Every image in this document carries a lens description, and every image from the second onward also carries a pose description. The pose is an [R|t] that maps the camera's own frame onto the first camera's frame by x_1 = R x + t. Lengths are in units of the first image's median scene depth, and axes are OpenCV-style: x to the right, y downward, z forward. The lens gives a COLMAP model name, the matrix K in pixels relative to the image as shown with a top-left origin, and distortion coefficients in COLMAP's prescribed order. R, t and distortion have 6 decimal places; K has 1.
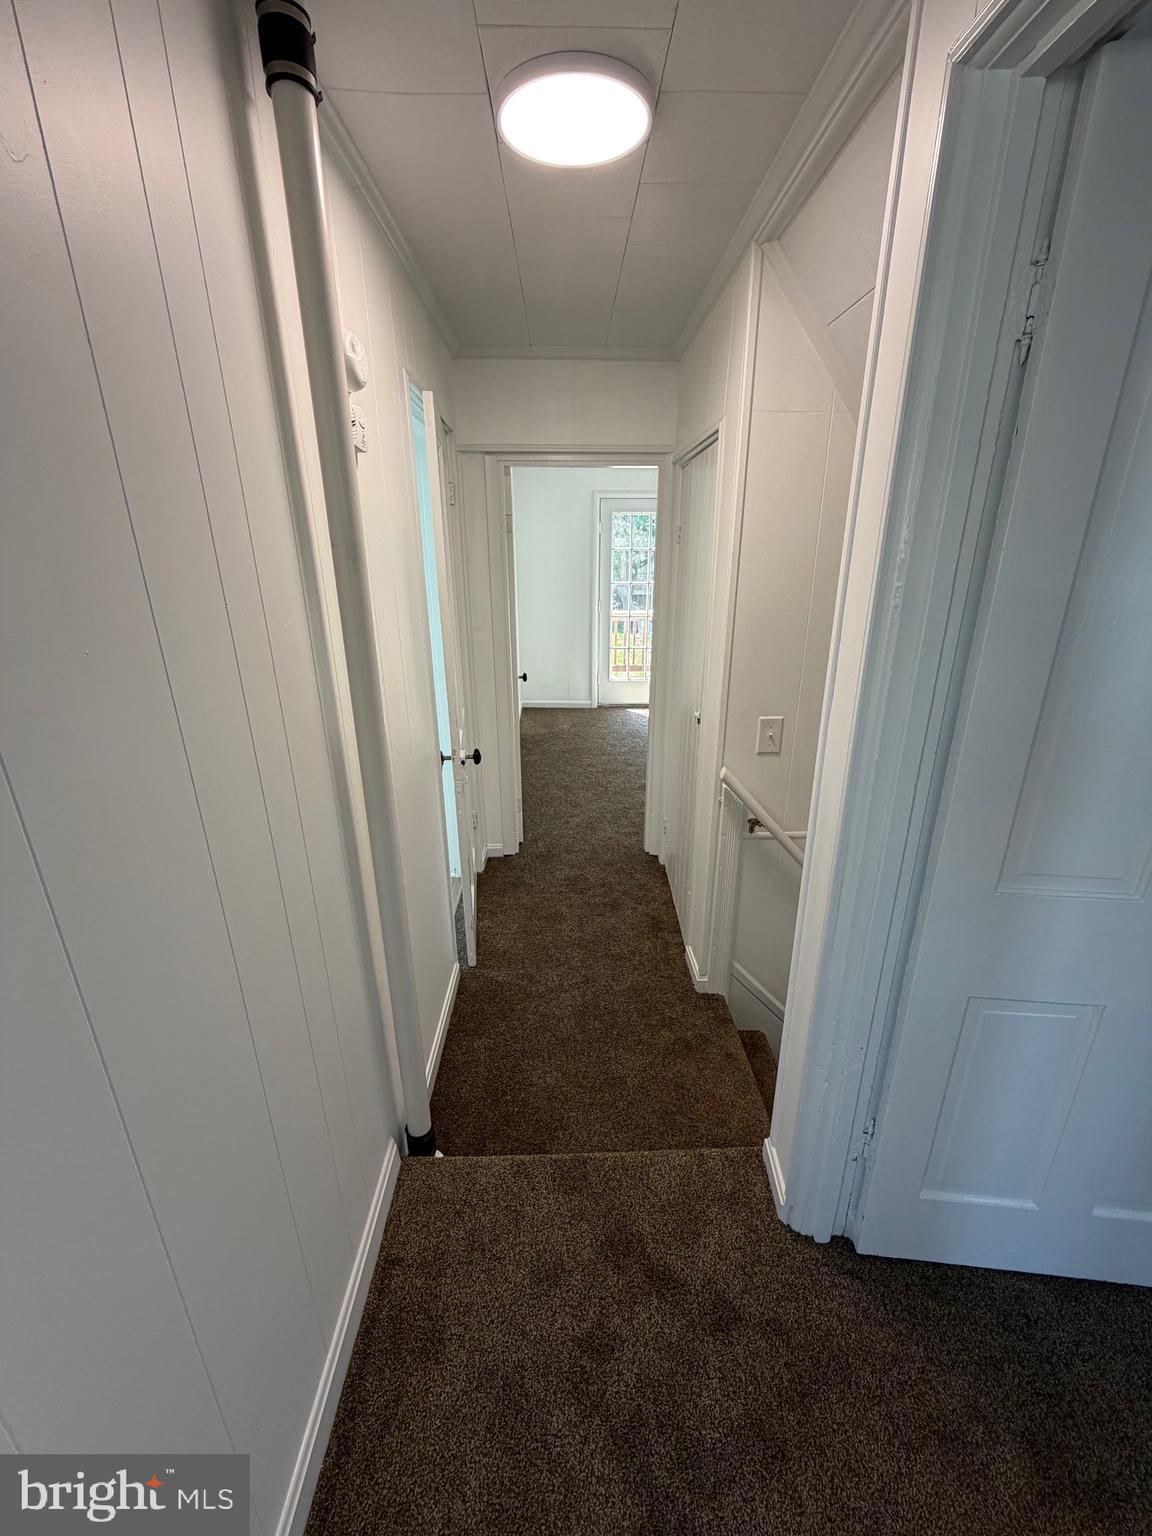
lens RADIAL K [[615.0, 0, 576.0], [0, 615.0, 768.0], [0, 0, 1]] dist [-0.000825, 0.000181]
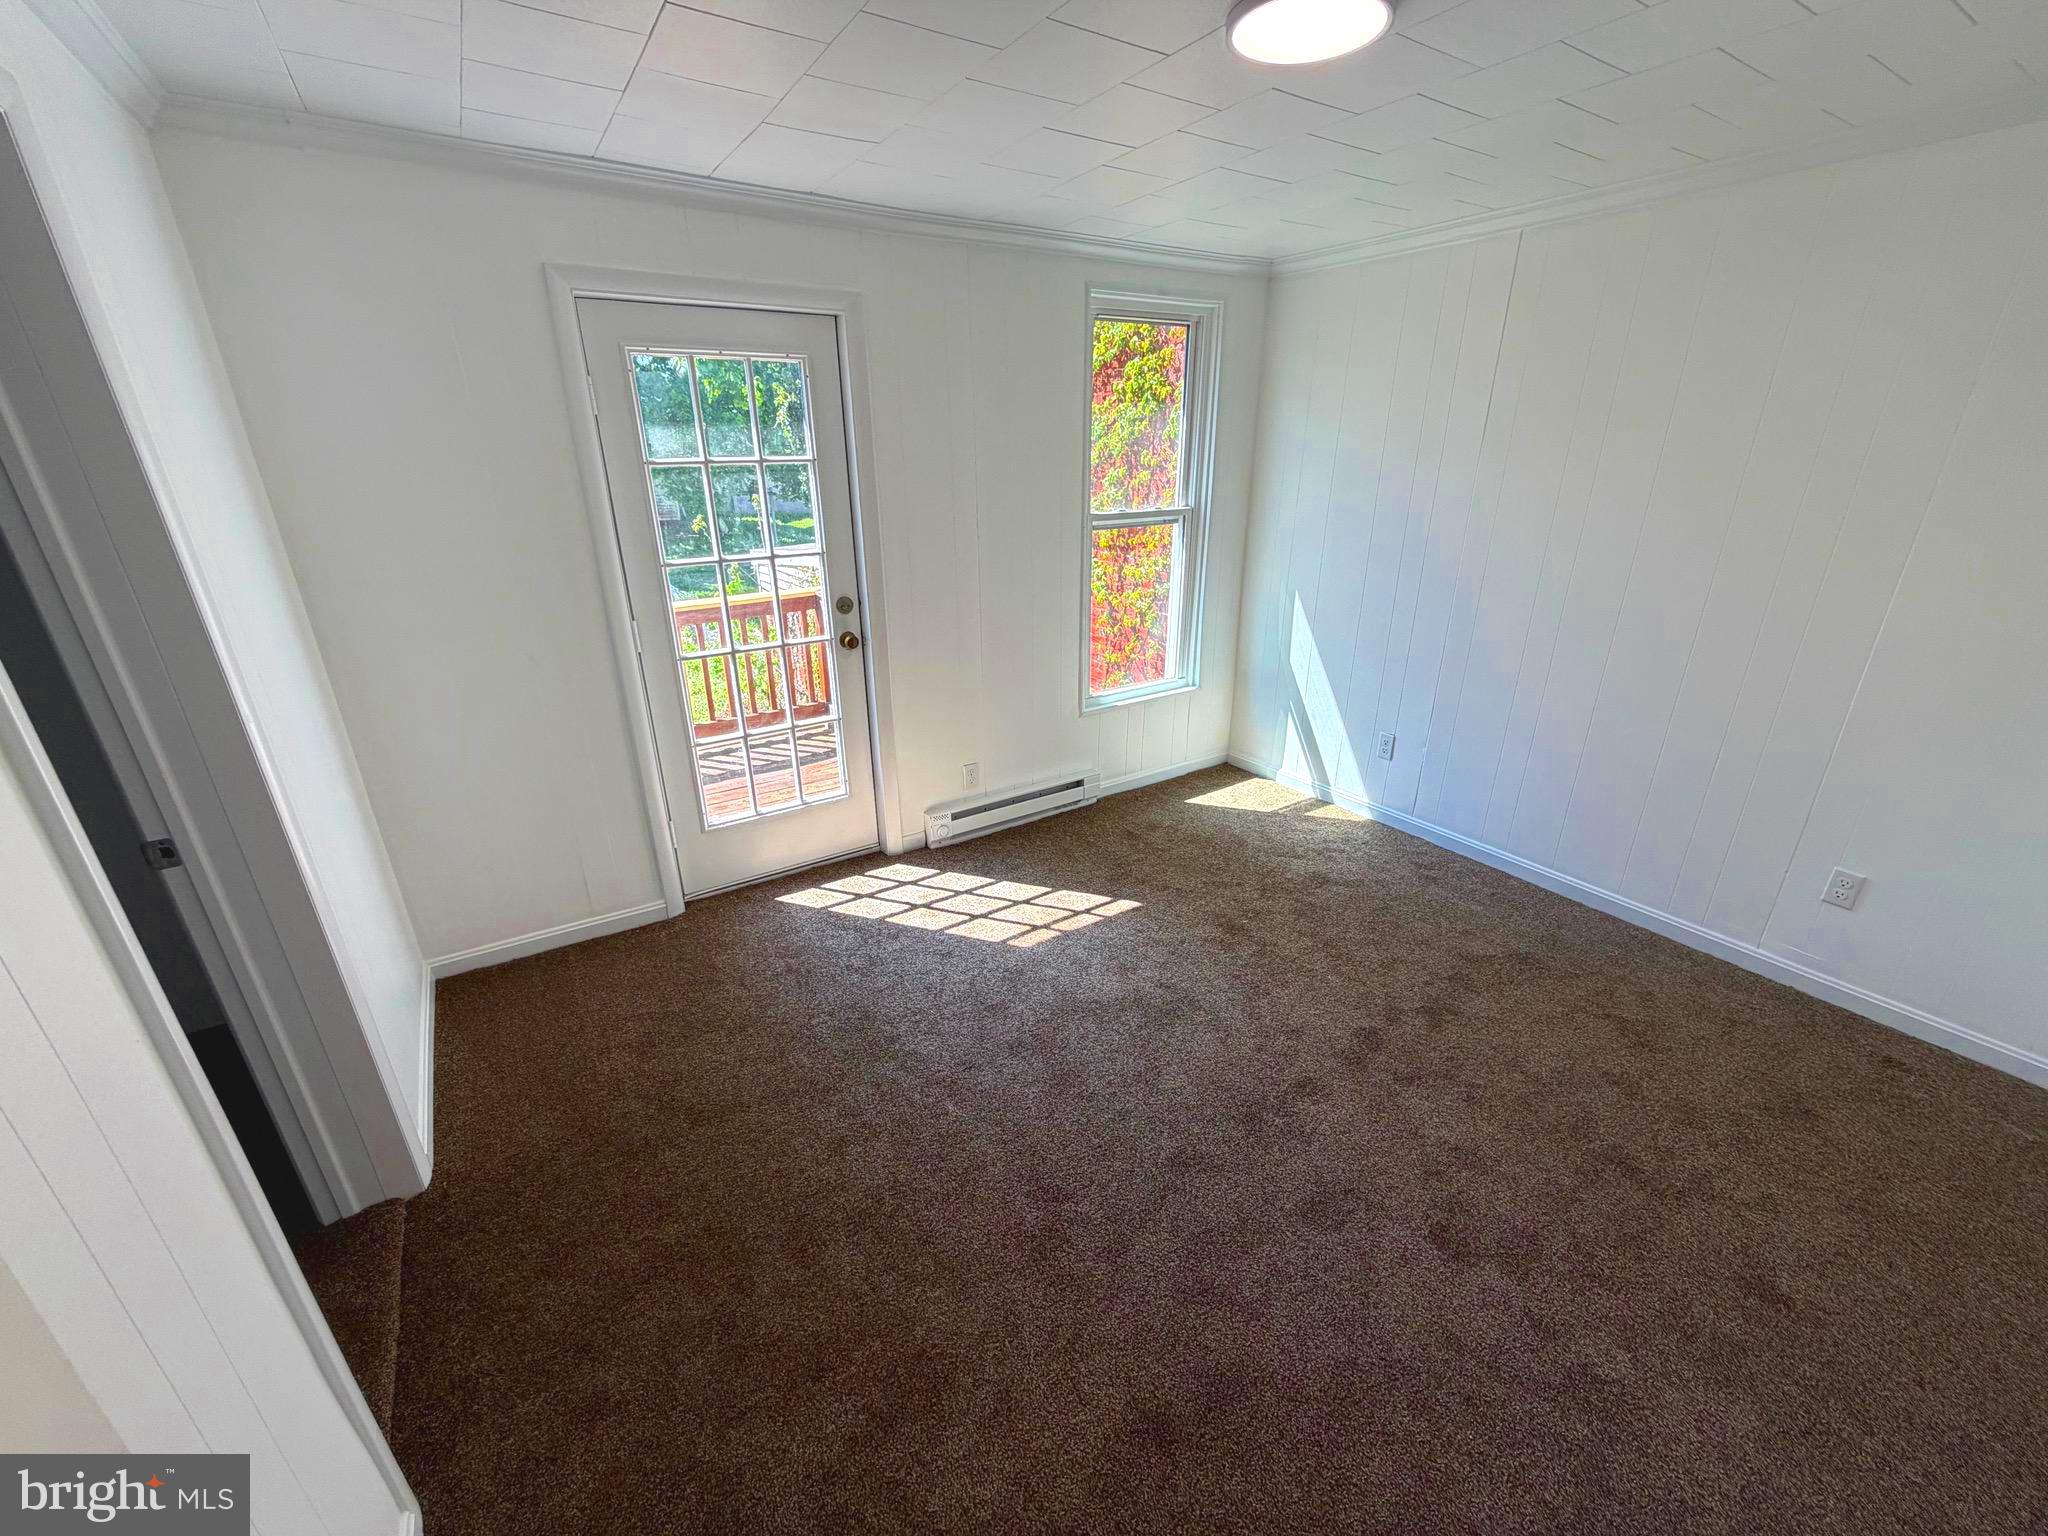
lens RADIAL K [[820.0, 0, 1017.8], [0, 820.0, 765.7], [0, 0, 1]] dist [-0.000825, 0.000181]
pose [[0.851070, -0.201712, 0.484759, -0.016625], [0.185142, 0.979249, 0.082427, -0.202266], [-0.491326, 0.019598, 0.870755, 0.536390]]
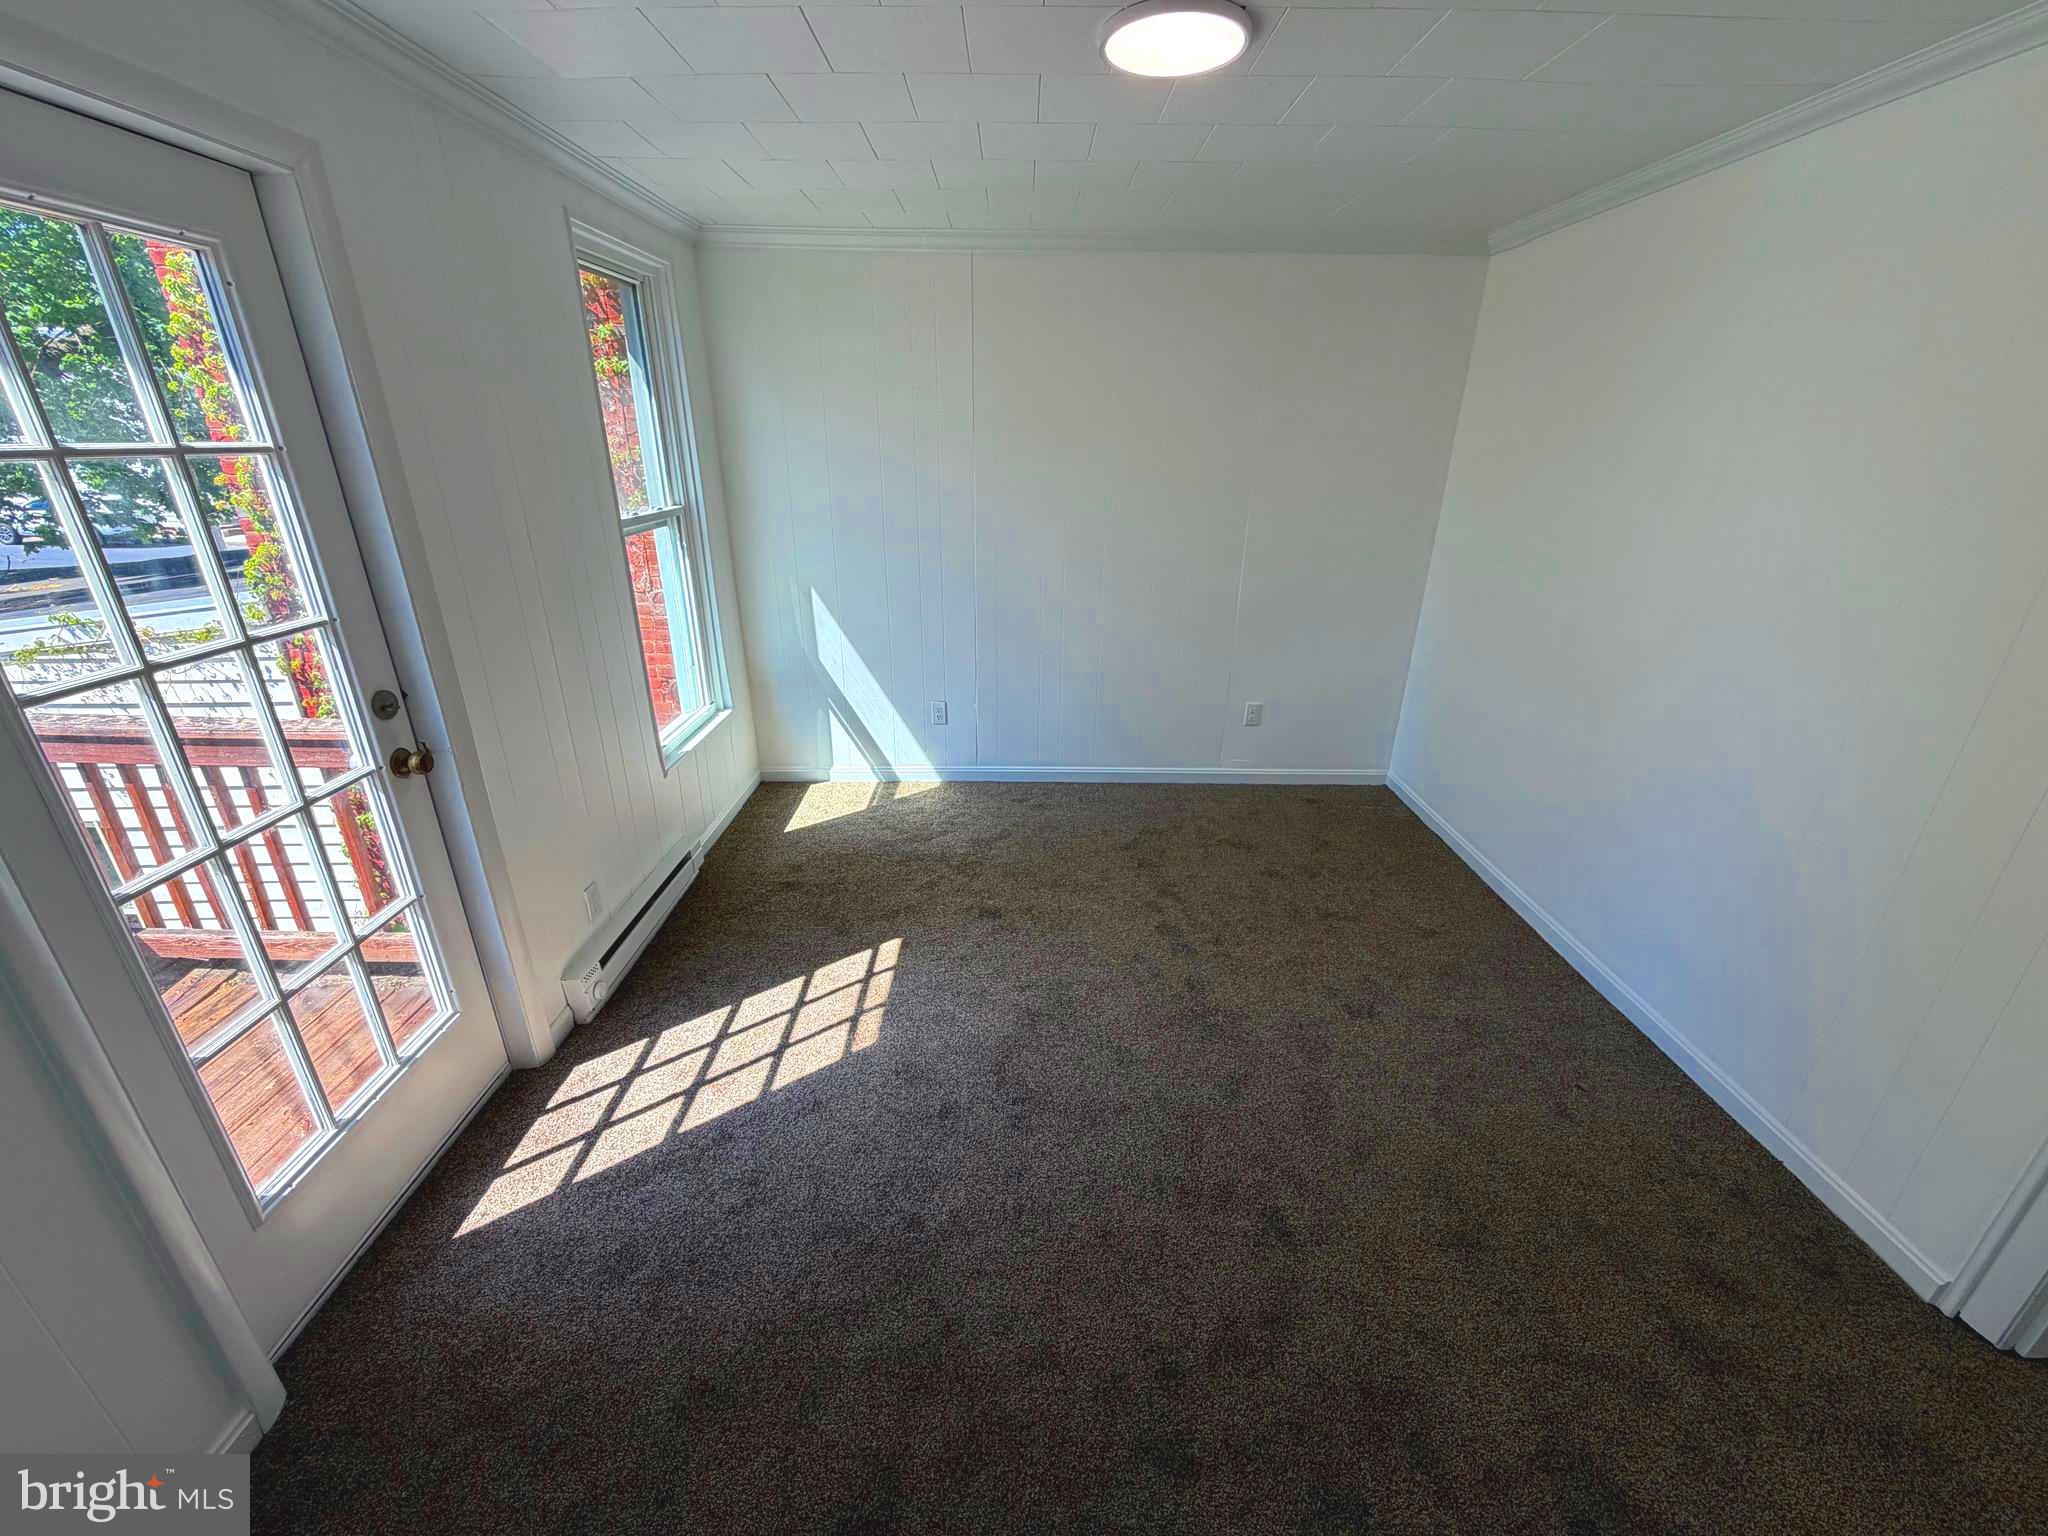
lens RADIAL K [[820.0, 0, 1017.8], [0, 820.0, 765.7], [0, 0, 1]] dist [-0.000825, 0.000181]
pose [[0.019454, -0.376712, 0.926126, -0.113792], [0.322223, 0.879239, 0.350871, -0.289035], [-0.946464, 0.291593, 0.138490, 0.786685]]
